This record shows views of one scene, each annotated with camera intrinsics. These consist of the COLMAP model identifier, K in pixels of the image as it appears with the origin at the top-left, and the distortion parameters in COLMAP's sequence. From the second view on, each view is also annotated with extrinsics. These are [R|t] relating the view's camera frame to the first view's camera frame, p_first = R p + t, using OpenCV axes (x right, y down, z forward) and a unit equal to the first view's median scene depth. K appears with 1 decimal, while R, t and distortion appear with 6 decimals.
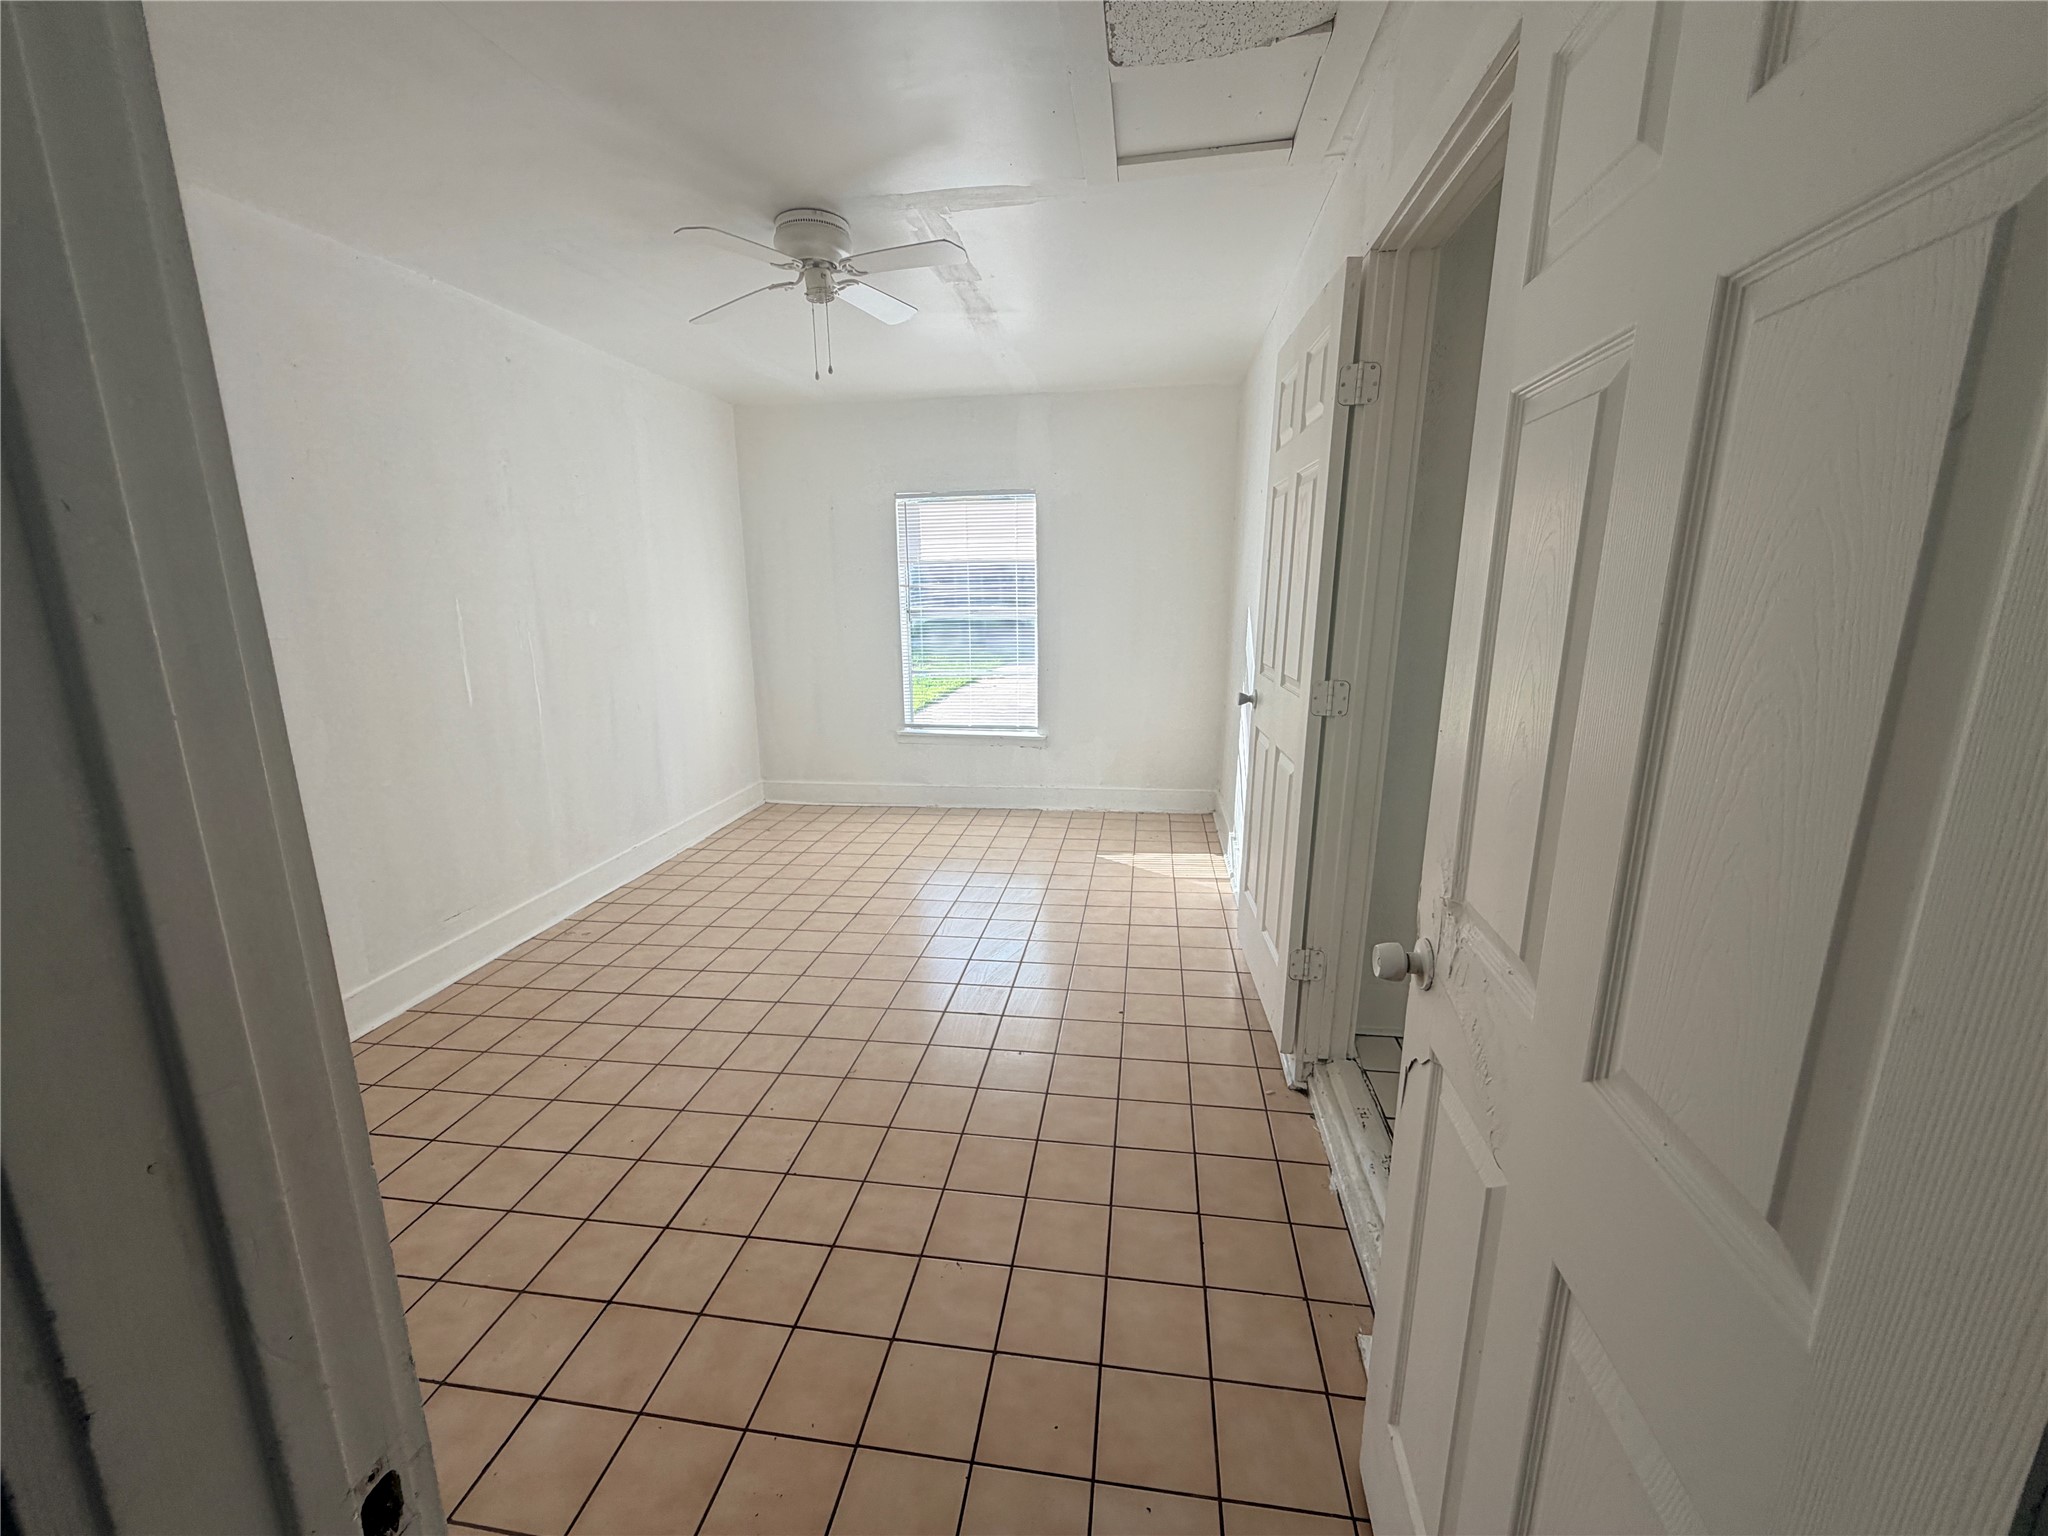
lens RADIAL K [[809.7, 0, 1021.7], [0, 809.7, 765.6], [0, 0, 1]] dist [-0.001892, 0.000097]
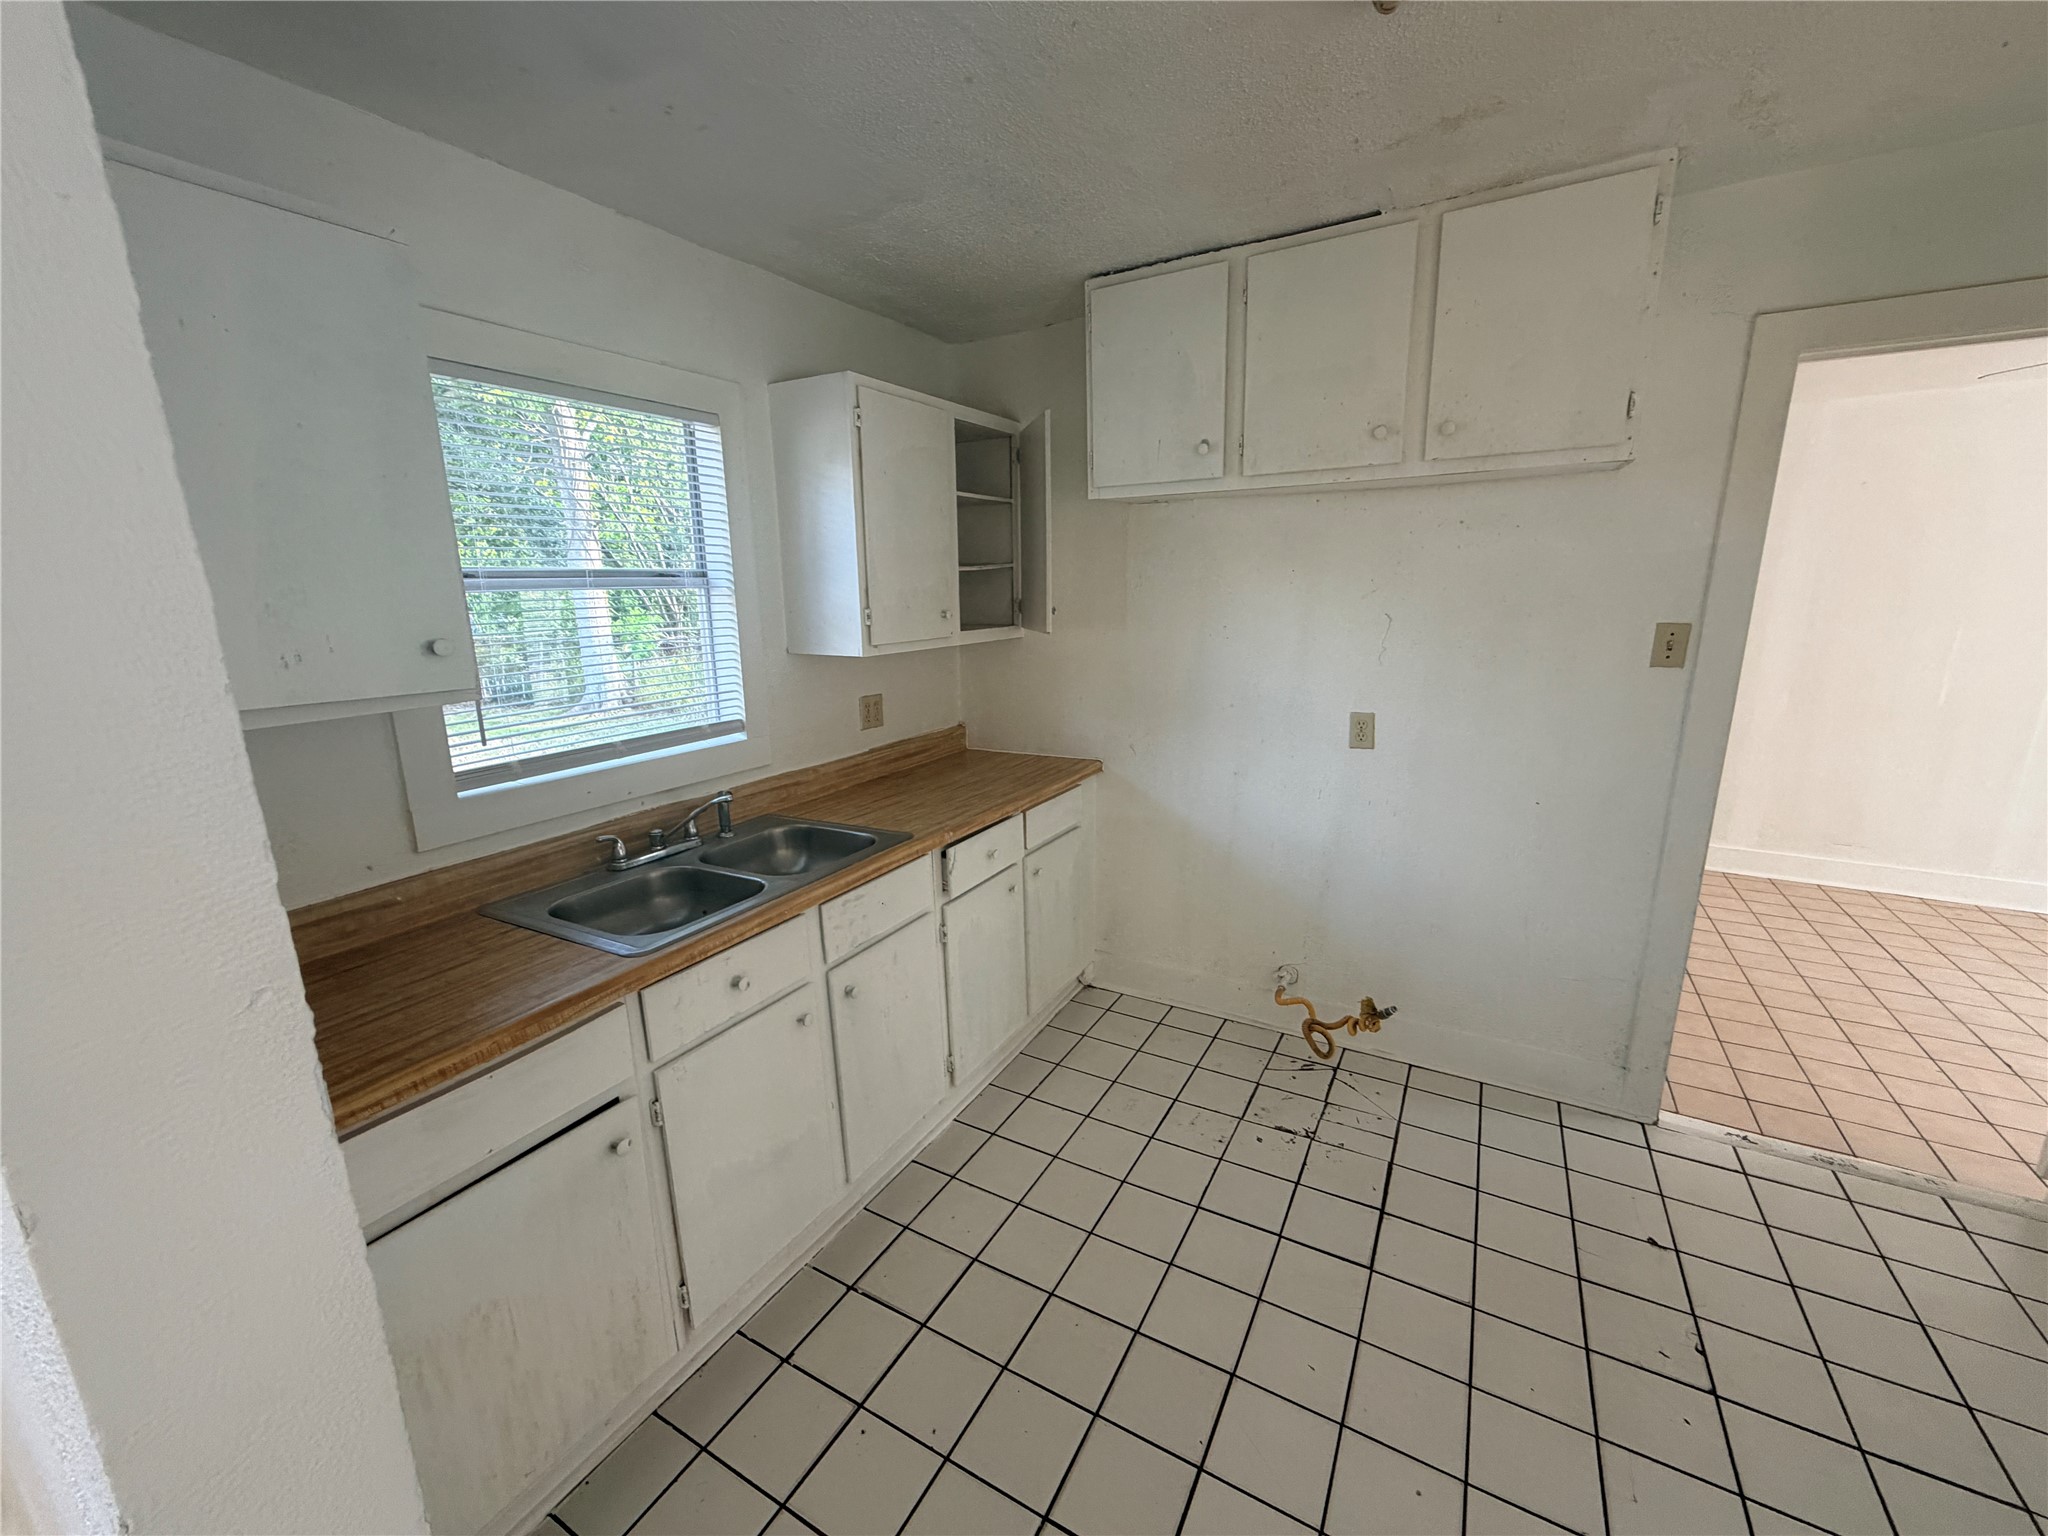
lens RADIAL K [[809.7, 0, 1028.3], [0, 809.7, 770.1], [0, 0, 1]] dist [-0.001892, 0.000097]
pose [[-0.364537, 0.222419, -0.904236, 1.031269], [-0.185988, 0.934098, 0.304745, -0.097680], [0.912426, 0.279268, -0.299146, 0.074630]]
